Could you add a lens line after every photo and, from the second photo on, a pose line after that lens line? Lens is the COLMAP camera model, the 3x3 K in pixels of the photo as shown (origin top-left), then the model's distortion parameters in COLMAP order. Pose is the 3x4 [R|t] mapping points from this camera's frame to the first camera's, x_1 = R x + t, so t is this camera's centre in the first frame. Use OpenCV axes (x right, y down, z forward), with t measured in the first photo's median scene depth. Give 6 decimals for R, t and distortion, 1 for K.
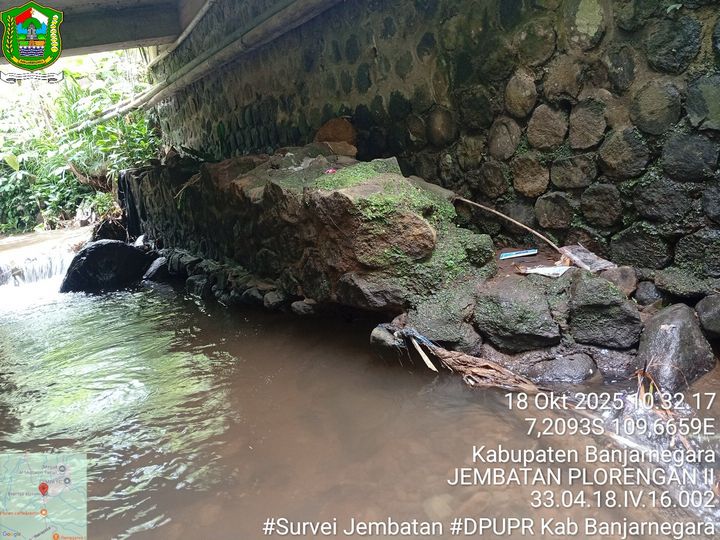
lens RADIAL K [[550.1, 0, 359.3], [0, 550.1, 273.3], [0, 0, 1]] dist [0.094936, -0.200206]
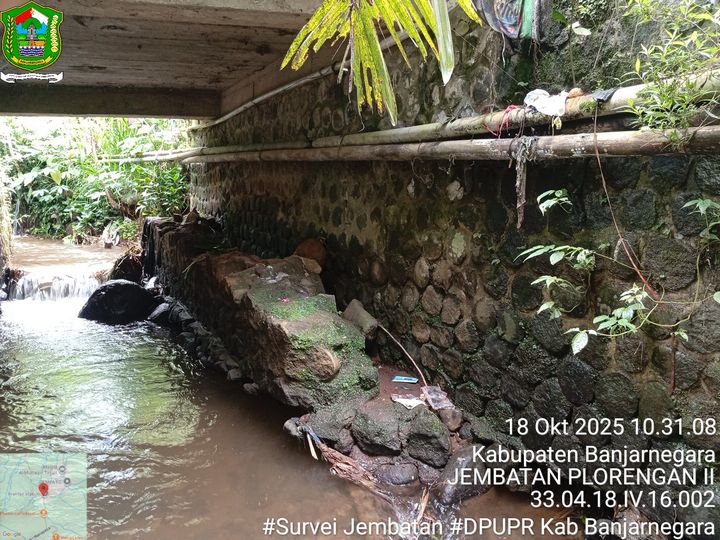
lens RADIAL K [[550.1, 0, 358.6], [0, 550.1, 272.4], [0, 0, 1]] dist [0.094936, -0.200206]
pose [[0.984495, 0.173938, -0.022697, 0.105158], [-0.175039, 0.982584, -0.062376, -0.135114], [0.011452, 0.065382, 0.997795, -0.298845]]
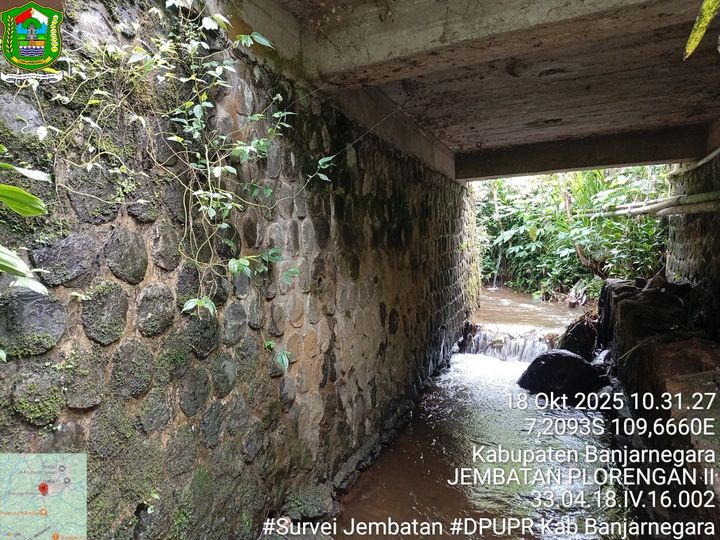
lens RADIAL K [[550.1, 0, 355.9], [0, 550.1, 269.5], [0, 0, 1]] dist [0.094936, -0.200206]
pose [[0.621646, 0.194394, -0.758793, 0.109439], [-0.256449, 0.965836, 0.037338, -0.220156], [0.740128, 0.171381, 0.650261, -0.035715]]
